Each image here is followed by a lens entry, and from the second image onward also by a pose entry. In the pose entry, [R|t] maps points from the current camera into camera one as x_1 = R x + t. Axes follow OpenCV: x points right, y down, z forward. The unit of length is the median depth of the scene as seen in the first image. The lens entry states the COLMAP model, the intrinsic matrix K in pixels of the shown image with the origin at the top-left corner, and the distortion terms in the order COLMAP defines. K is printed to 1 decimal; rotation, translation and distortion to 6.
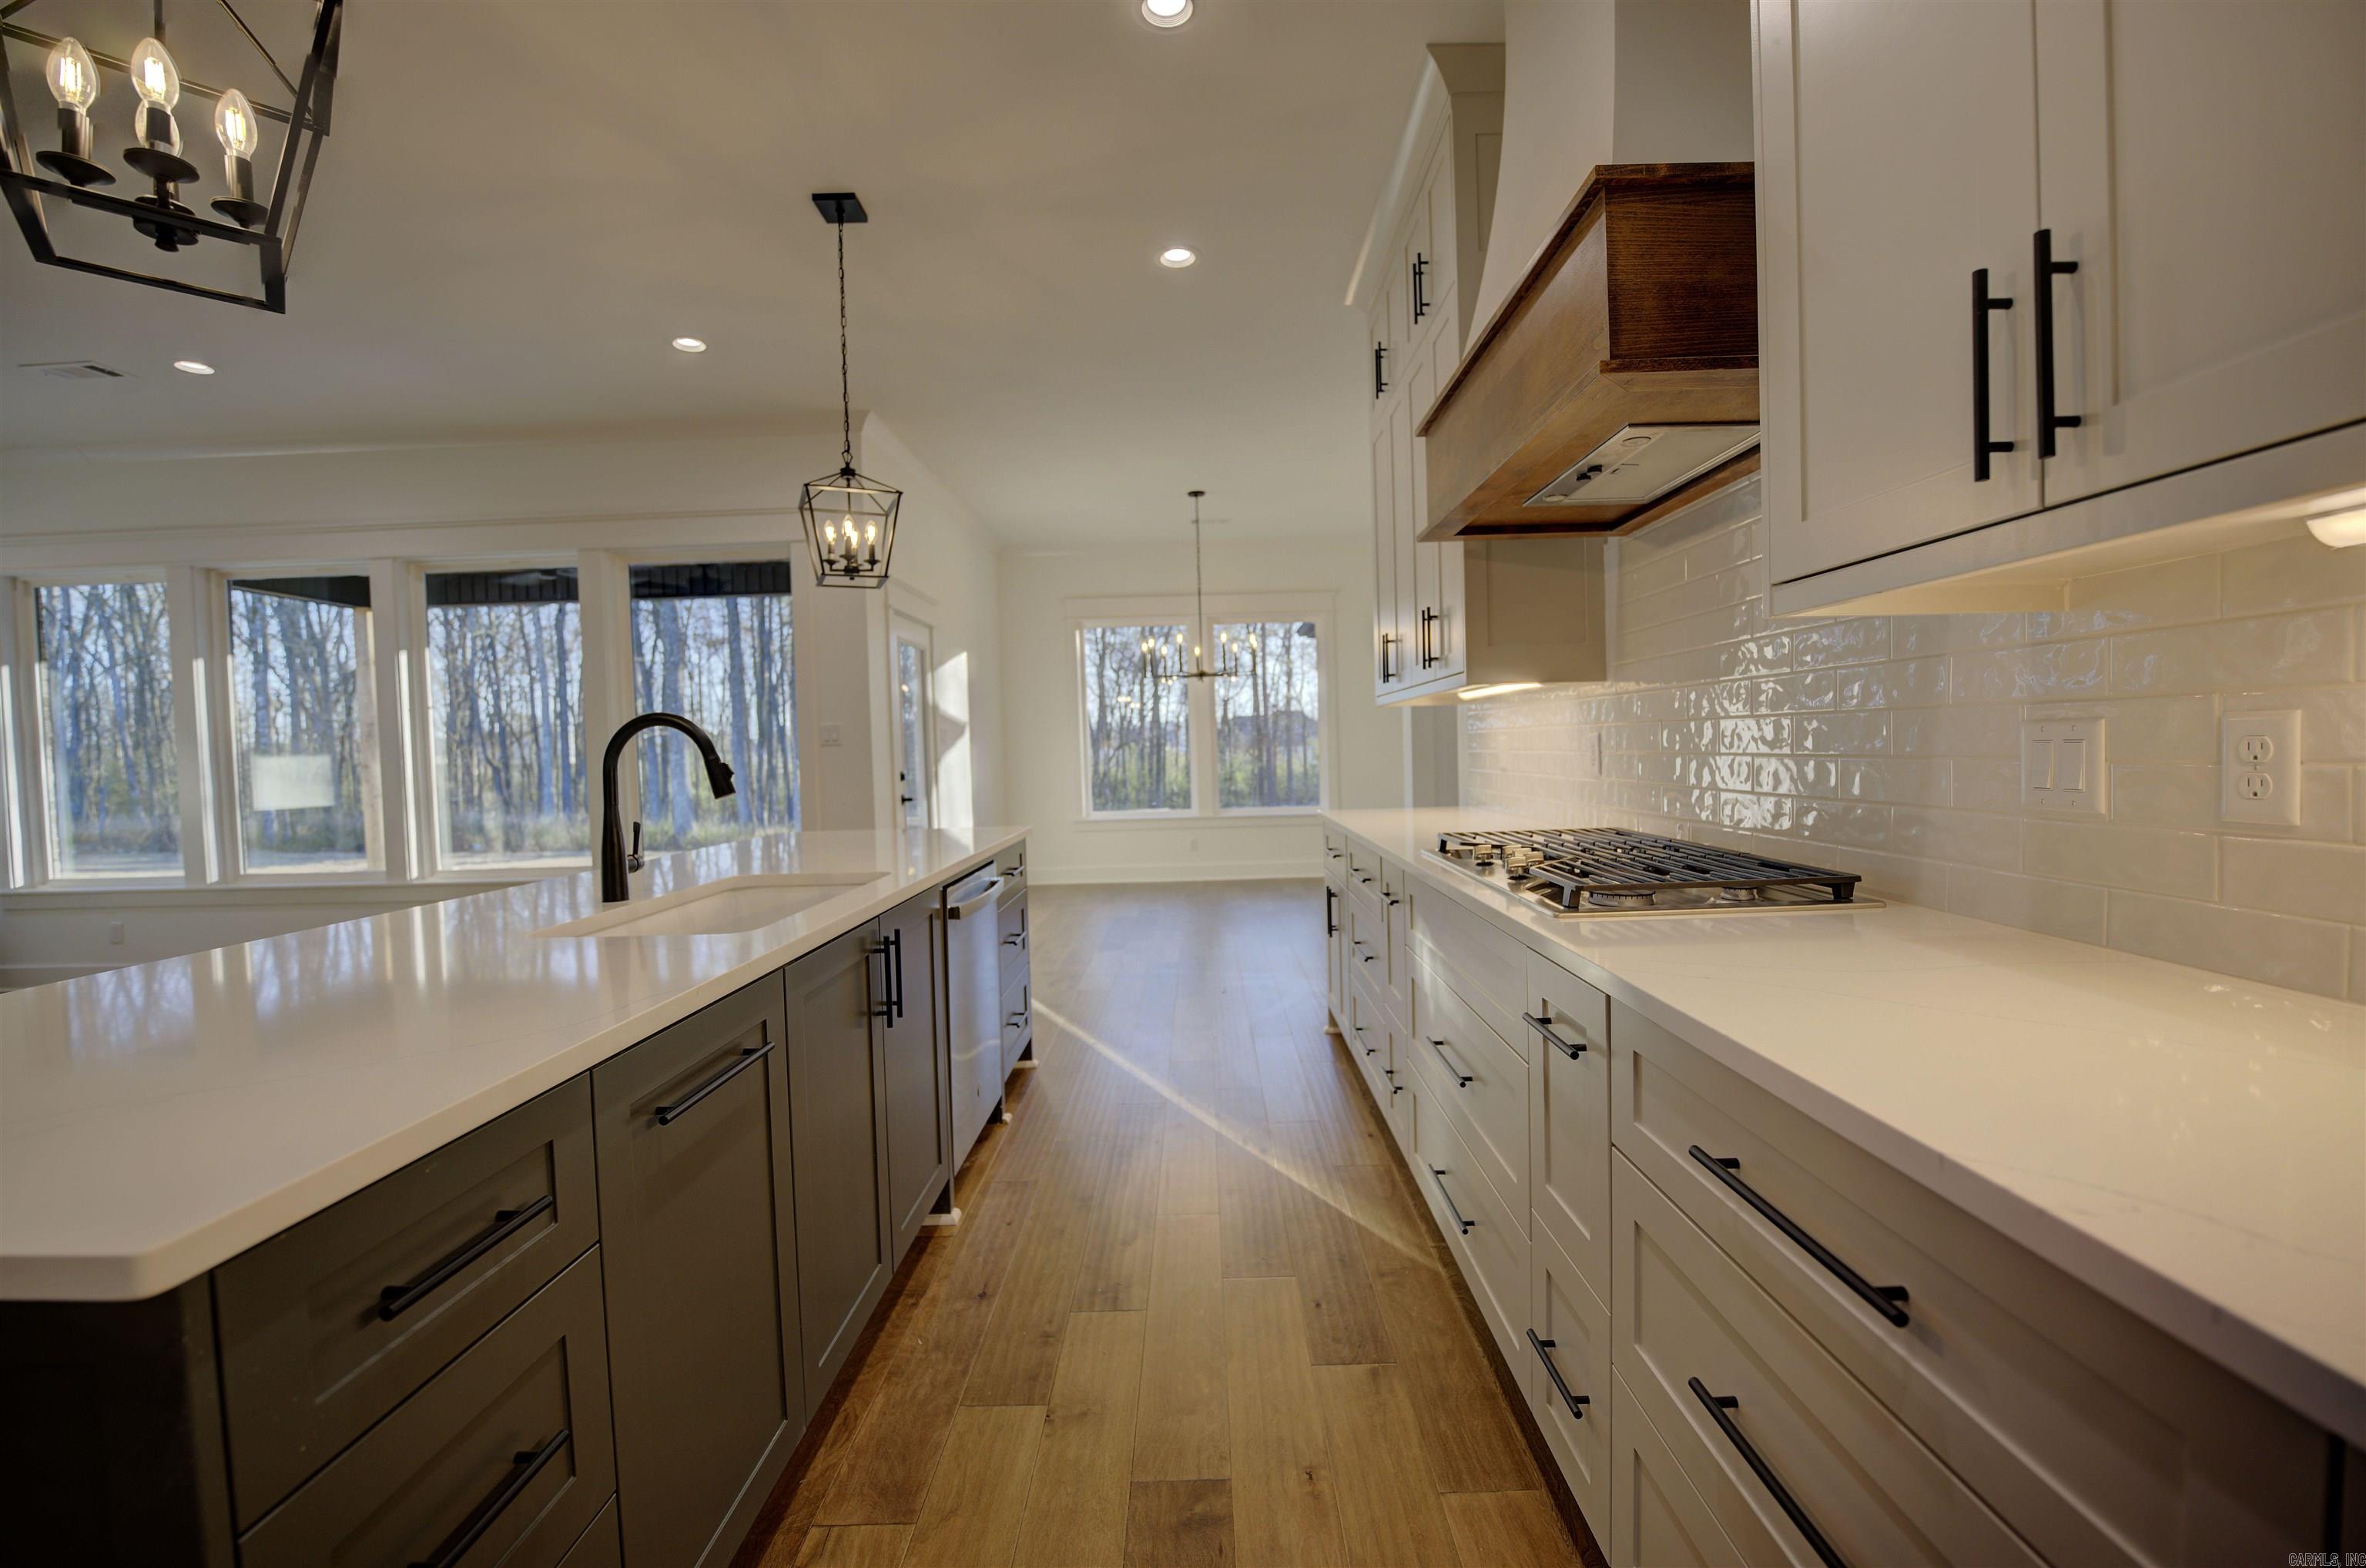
lens RADIAL K [[950.7, 0, 1197.3], [0, 950.7, 783.0], [0, 0, 1]] dist [-0.025702, 0.002706]
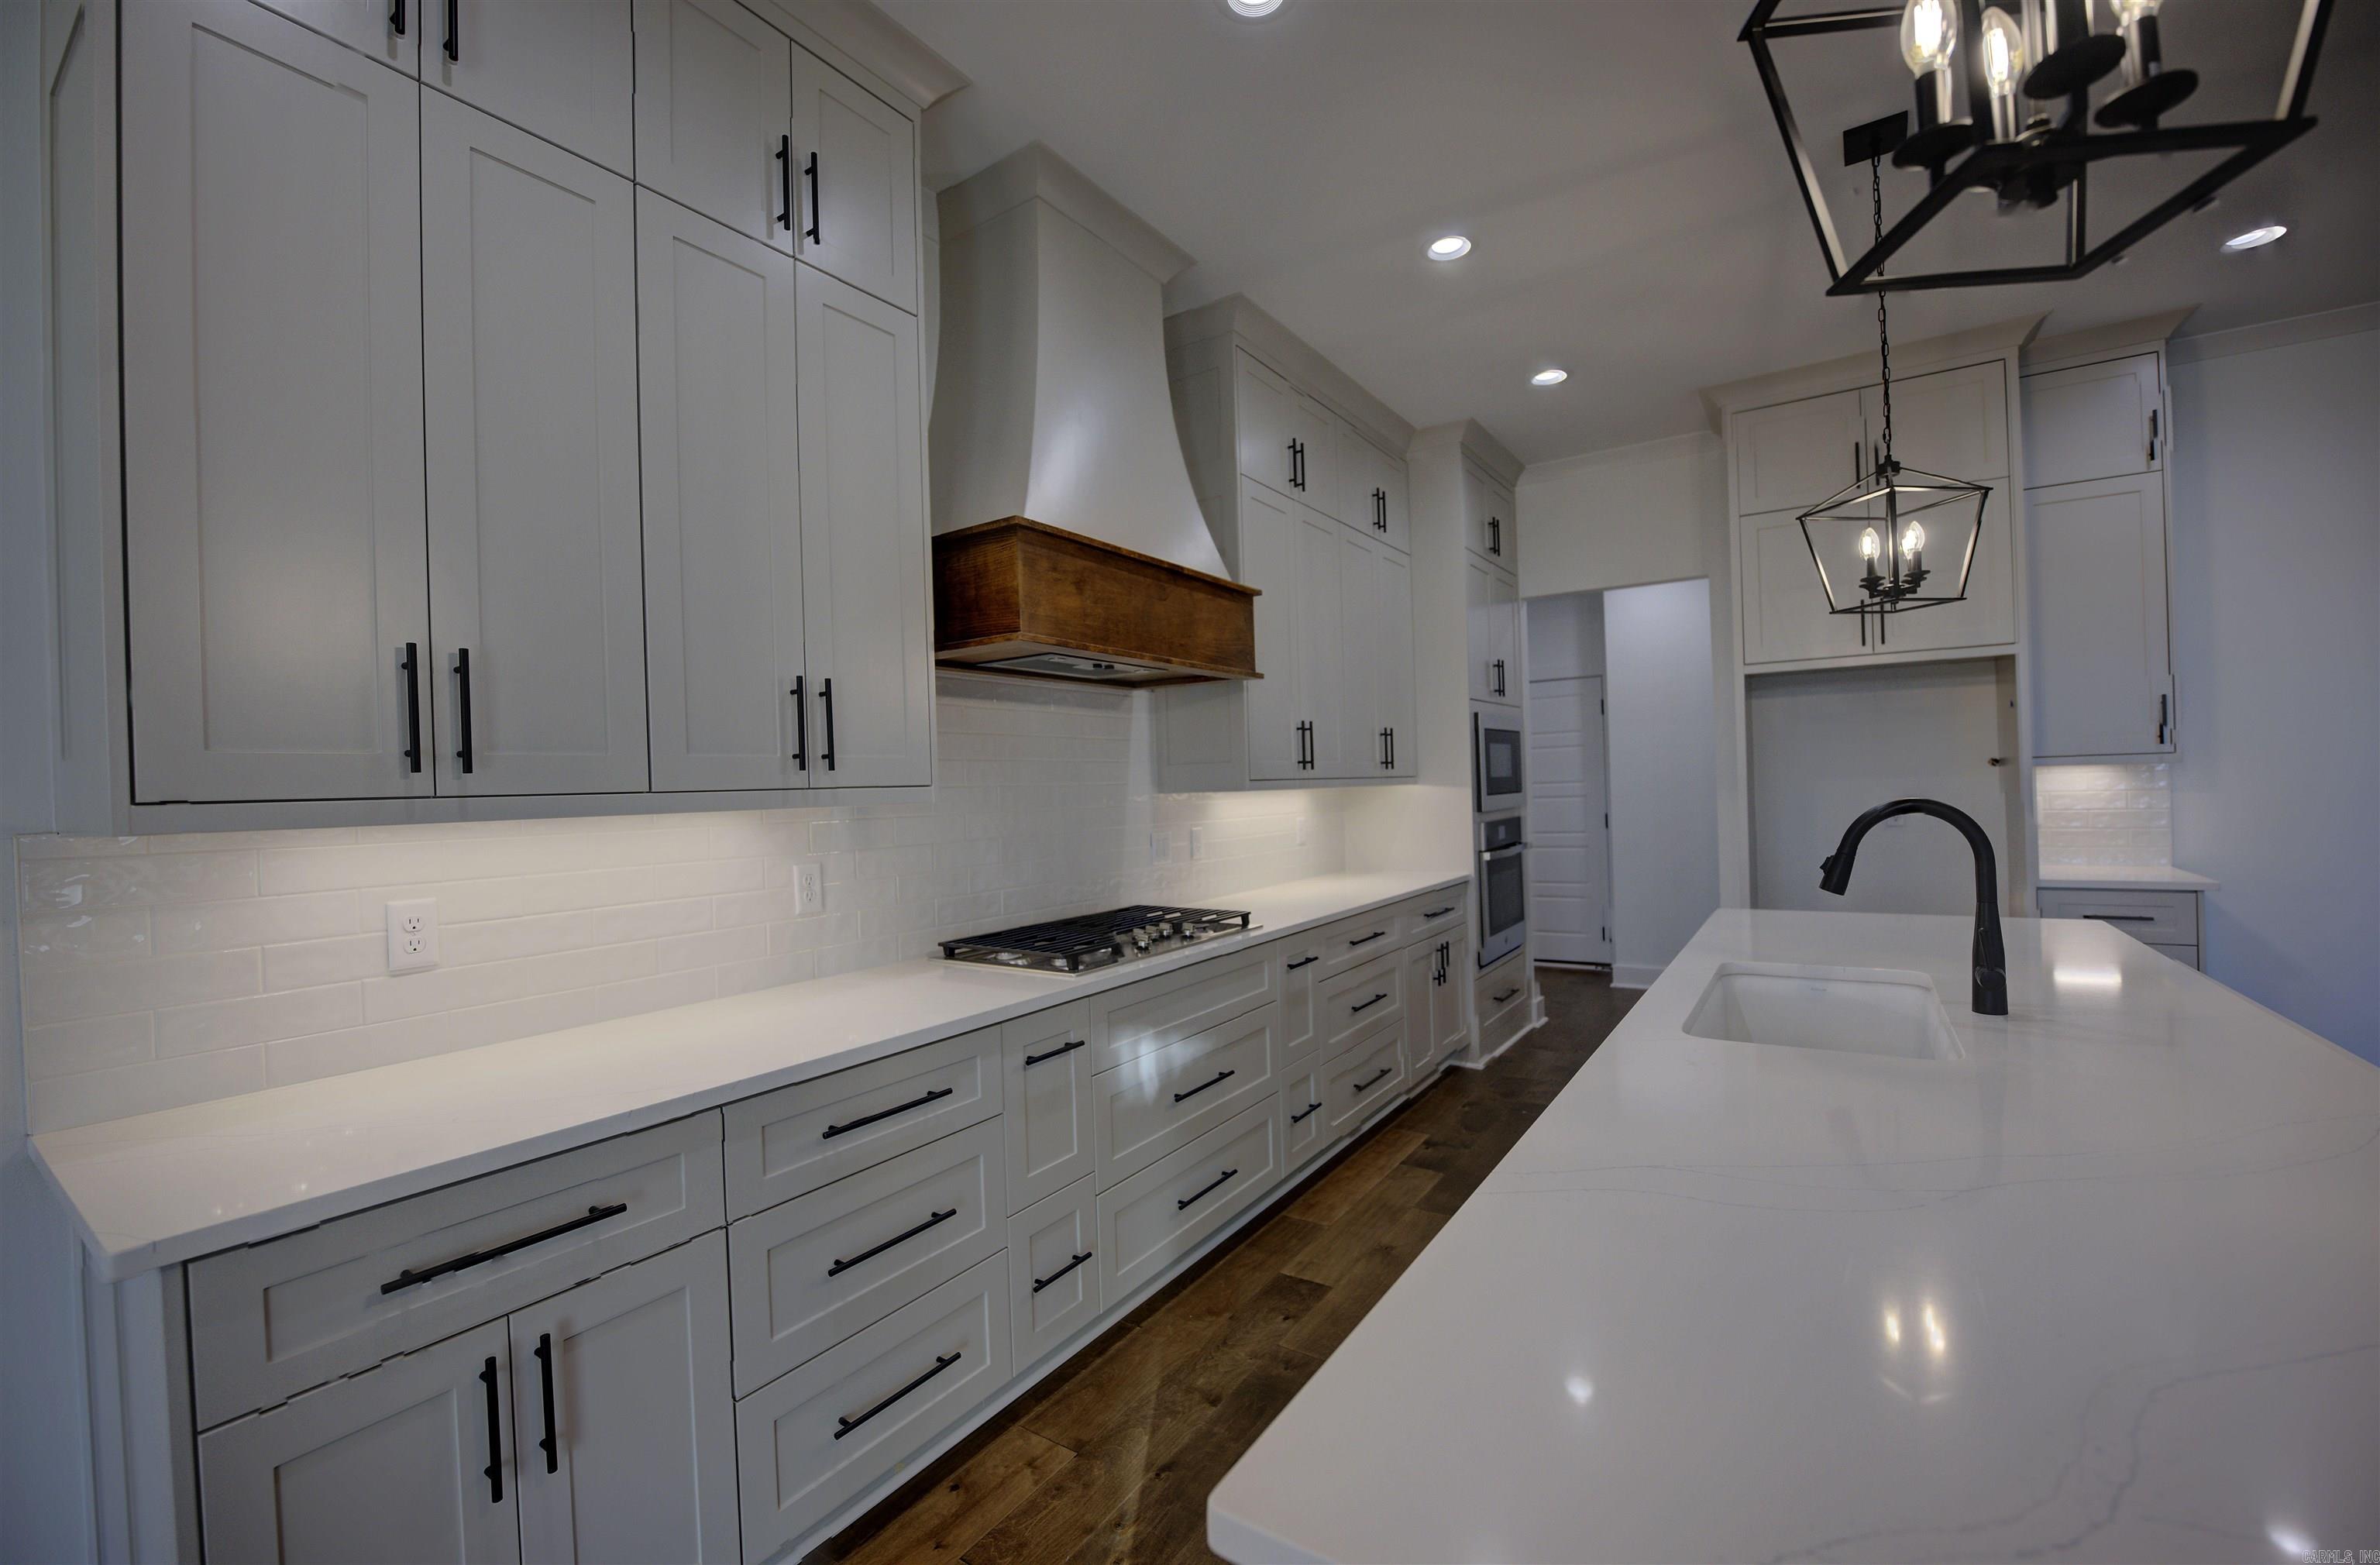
lens RADIAL K [[956.4, 0, 1183.1], [0, 956.4, 793.1], [0, 0, 1]] dist [-0.025702, 0.002706]
pose [[-0.830669, 0.051863, 0.554346, -0.353049], [0.075589, 0.996938, 0.019998, -0.110173], [-0.551611, 0.058514, -0.832046, 1.551582]]
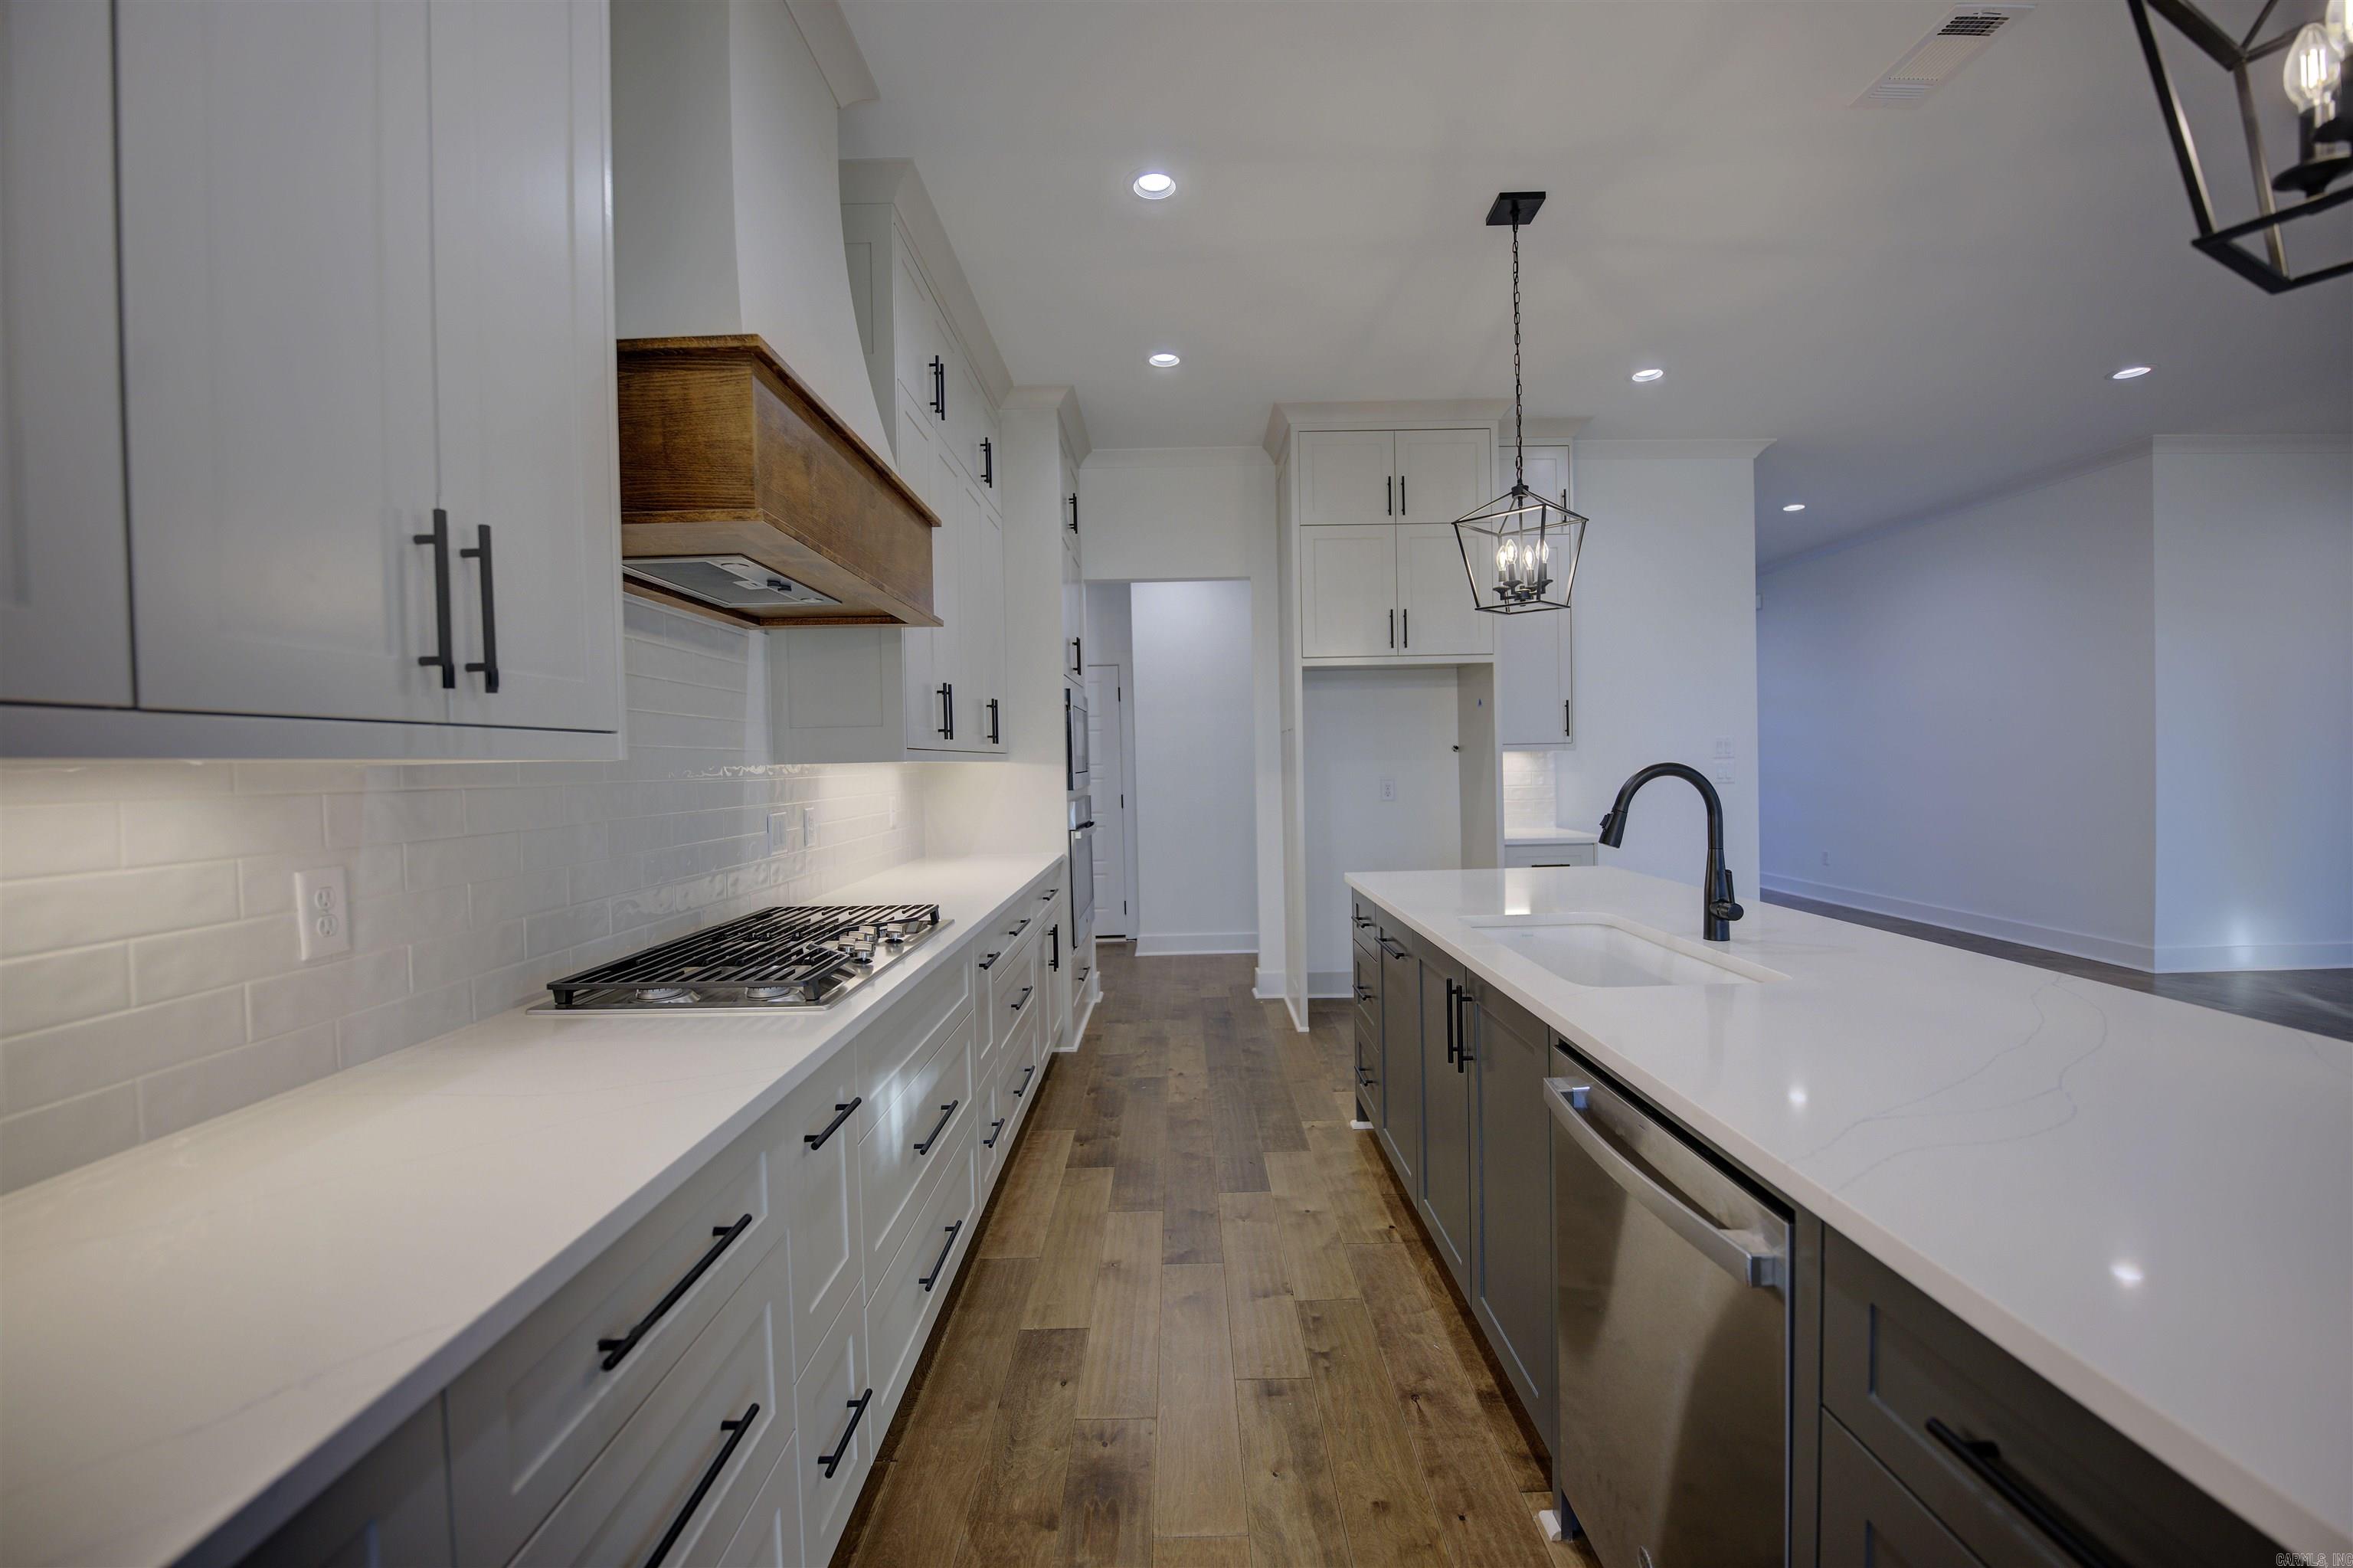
lens RADIAL K [[944.9, 0, 1174.7], [0, 944.9, 787.2], [0, 0, 1]] dist [-0.020456, 0.001176]
pose [[-0.998709, 0.050634, -0.003948, -0.013237], [0.050280, 0.996702, 0.063690, -0.104170], [0.007159, 0.063409, -0.997962, 1.492474]]
